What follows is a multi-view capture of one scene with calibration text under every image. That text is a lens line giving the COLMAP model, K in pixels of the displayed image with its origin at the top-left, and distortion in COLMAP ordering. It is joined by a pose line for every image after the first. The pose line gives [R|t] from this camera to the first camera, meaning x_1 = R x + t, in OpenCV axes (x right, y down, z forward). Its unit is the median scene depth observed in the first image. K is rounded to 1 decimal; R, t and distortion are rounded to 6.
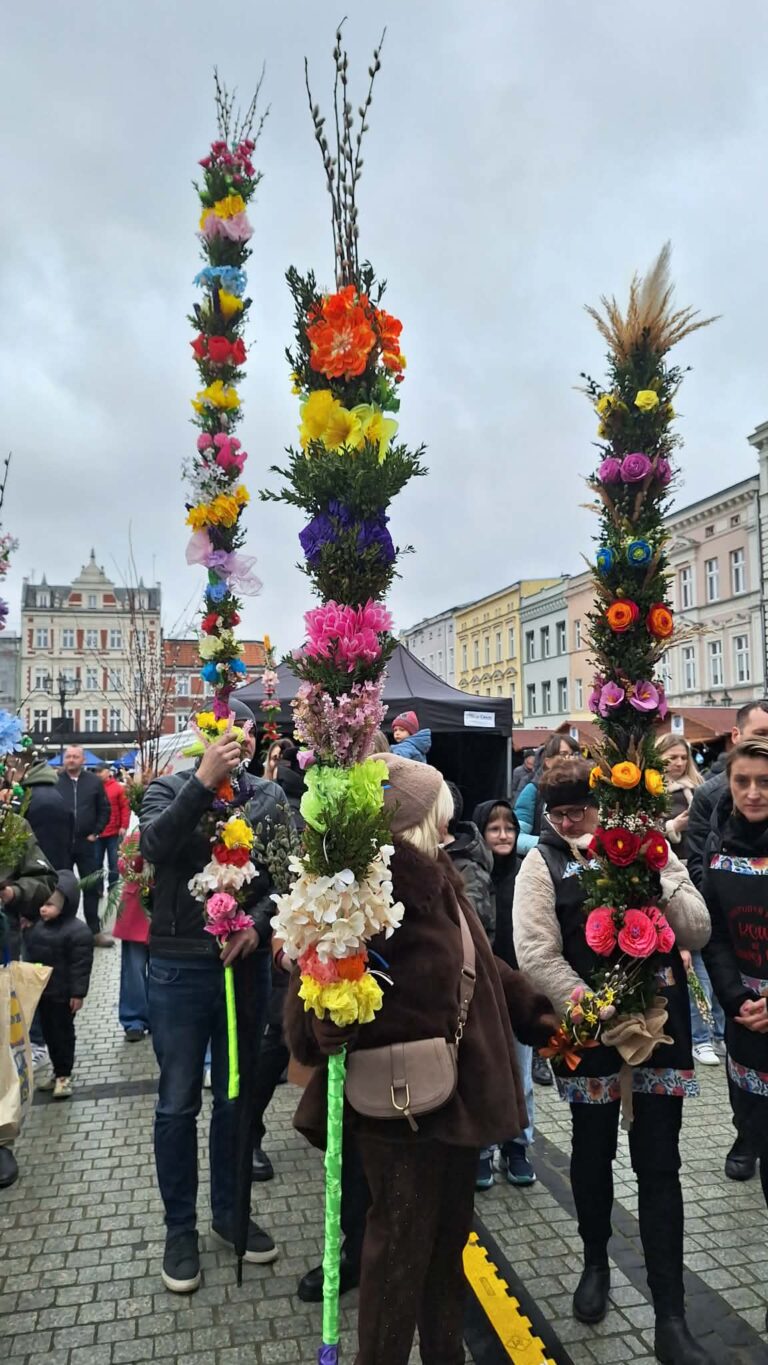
lens RADIAL K [[958.0, 0, 384.0], [0, 958.0, 682.5], [0, 0, 1]] dist [0.085007, -0.083224]
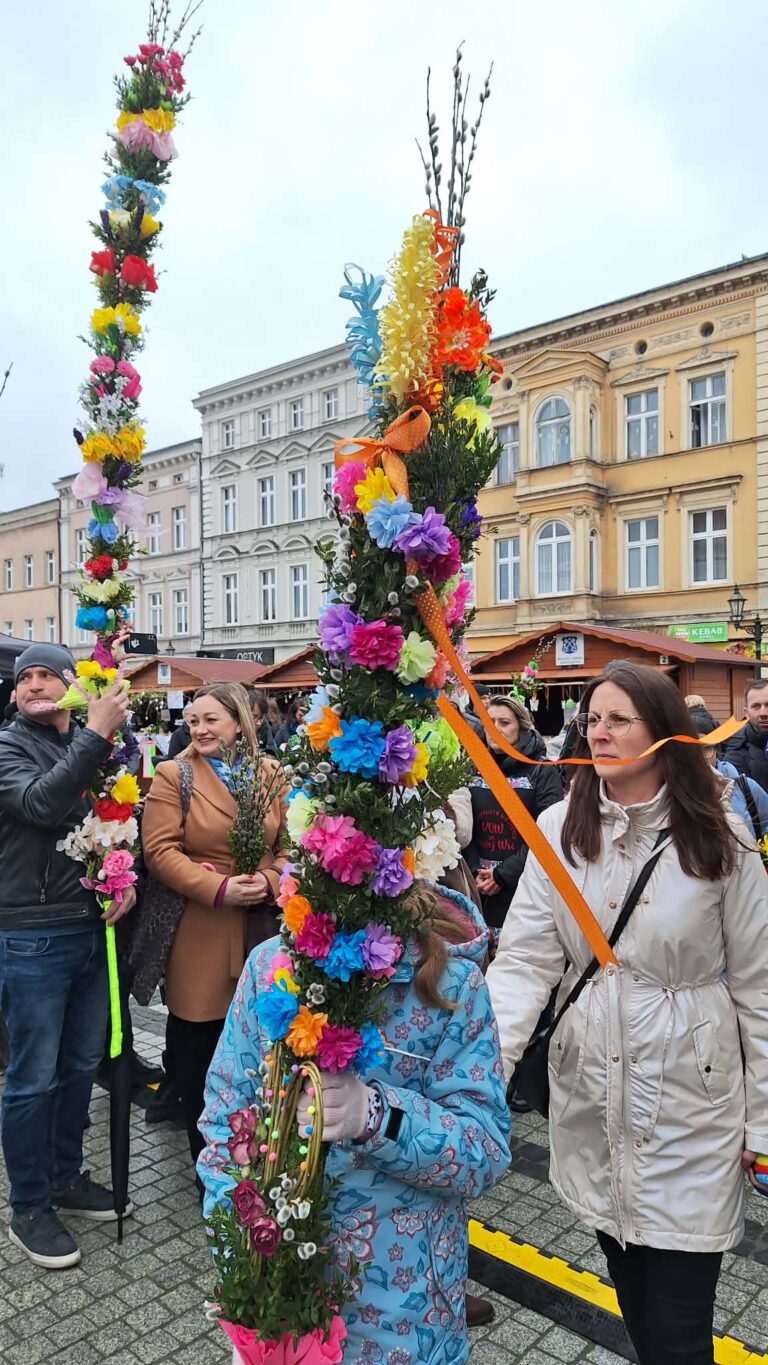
lens RADIAL K [[958.0, 0, 384.0], [0, 958.0, 682.5], [0, 0, 1]] dist [0.085007, -0.083224]
pose [[0.818187, 0.012113, 0.574825, -0.489718], [-0.043579, 0.998209, 0.040994, 0.001448], [-0.573298, -0.058591, 0.817249, 0.073593]]
